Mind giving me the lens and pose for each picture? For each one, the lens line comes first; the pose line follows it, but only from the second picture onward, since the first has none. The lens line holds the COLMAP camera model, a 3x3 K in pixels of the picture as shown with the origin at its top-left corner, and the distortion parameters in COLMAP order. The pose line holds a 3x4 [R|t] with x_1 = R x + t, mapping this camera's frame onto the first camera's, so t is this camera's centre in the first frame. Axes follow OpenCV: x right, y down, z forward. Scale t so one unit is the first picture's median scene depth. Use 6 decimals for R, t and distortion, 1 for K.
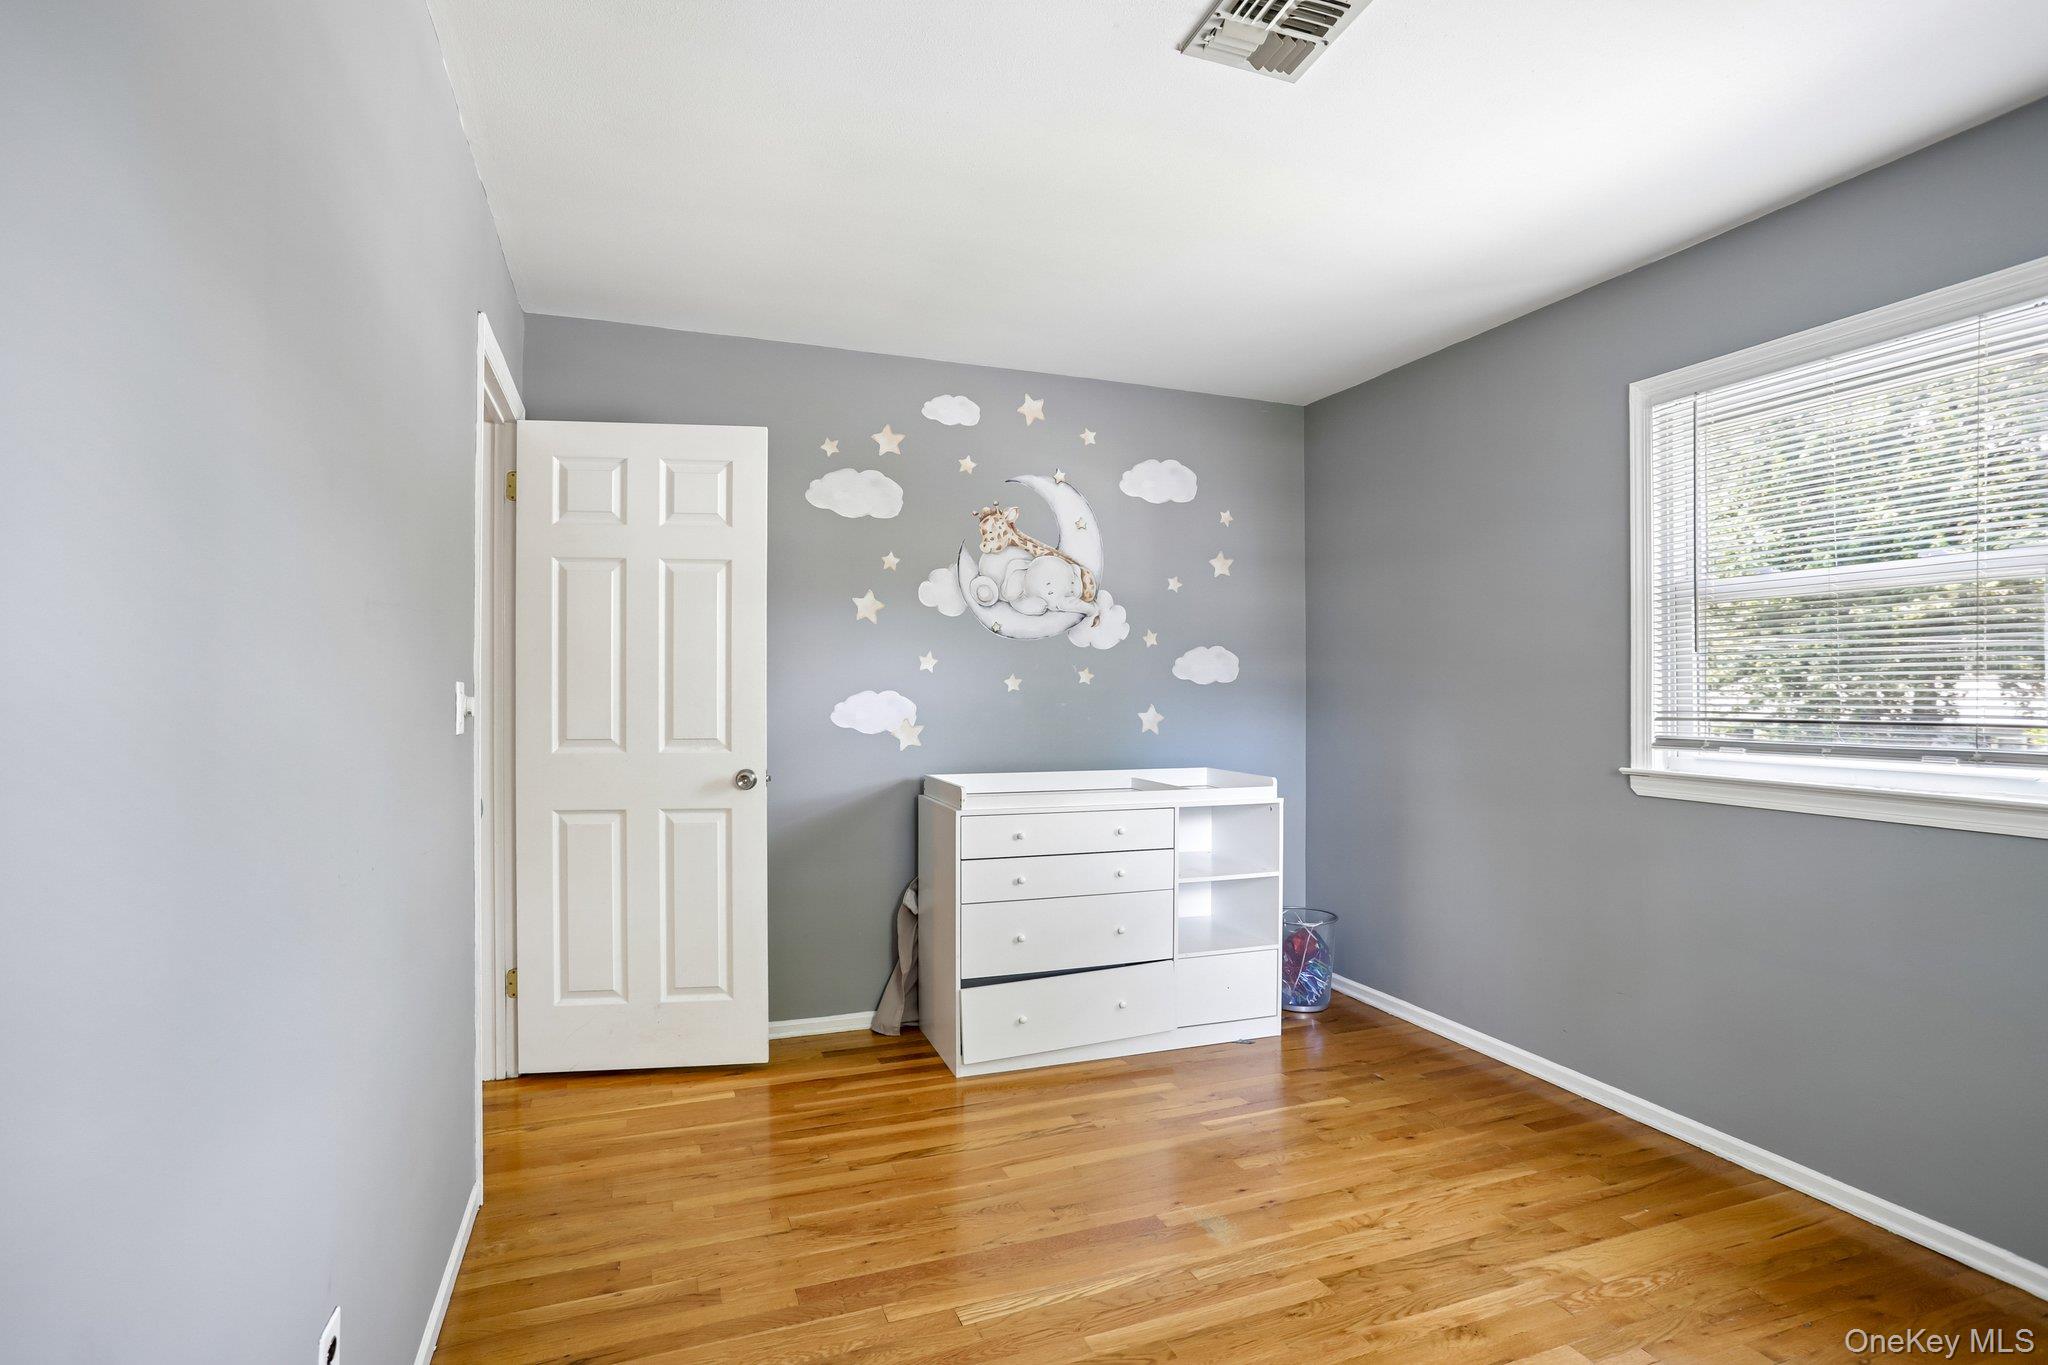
lens RADIAL K [[1016.4, 0, 1010.7], [0, 1016.4, 688.2], [0, 0, 1]] dist [-0.059849, 0.044239]
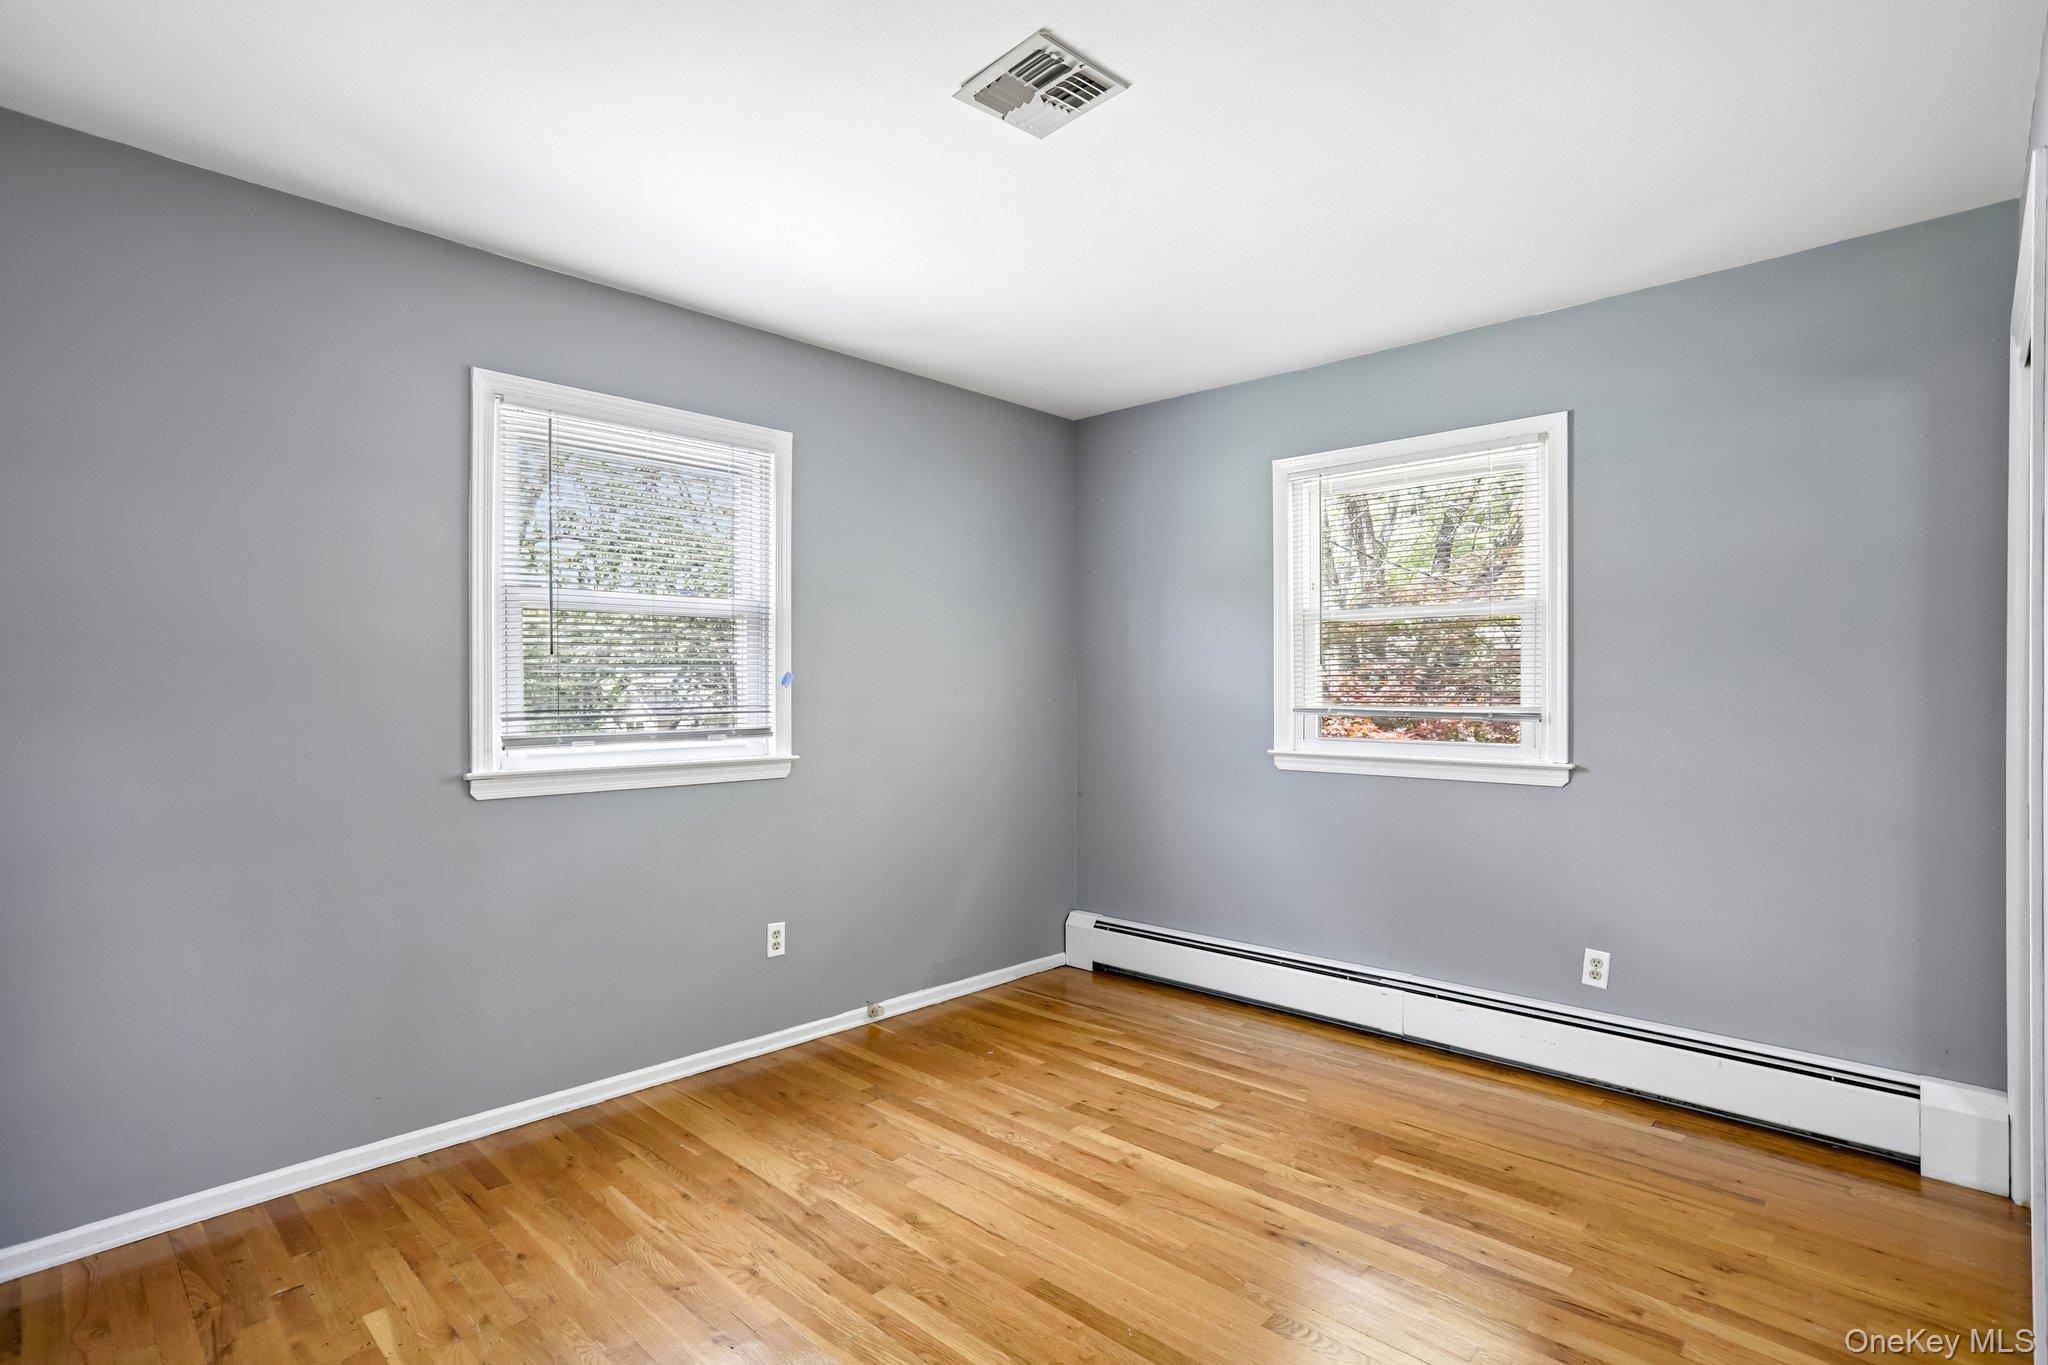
lens RADIAL K [[1016.4, 0, 1010.7], [0, 1016.4, 688.2], [0, 0, 1]] dist [-0.059849, 0.044239]
pose [[-0.435329, 0.000278, 0.900271, -0.503667], [0.003518, 0.999993, 0.001392, -0.000481], [-0.900265, 0.003773, -0.435327, 1.041723]]
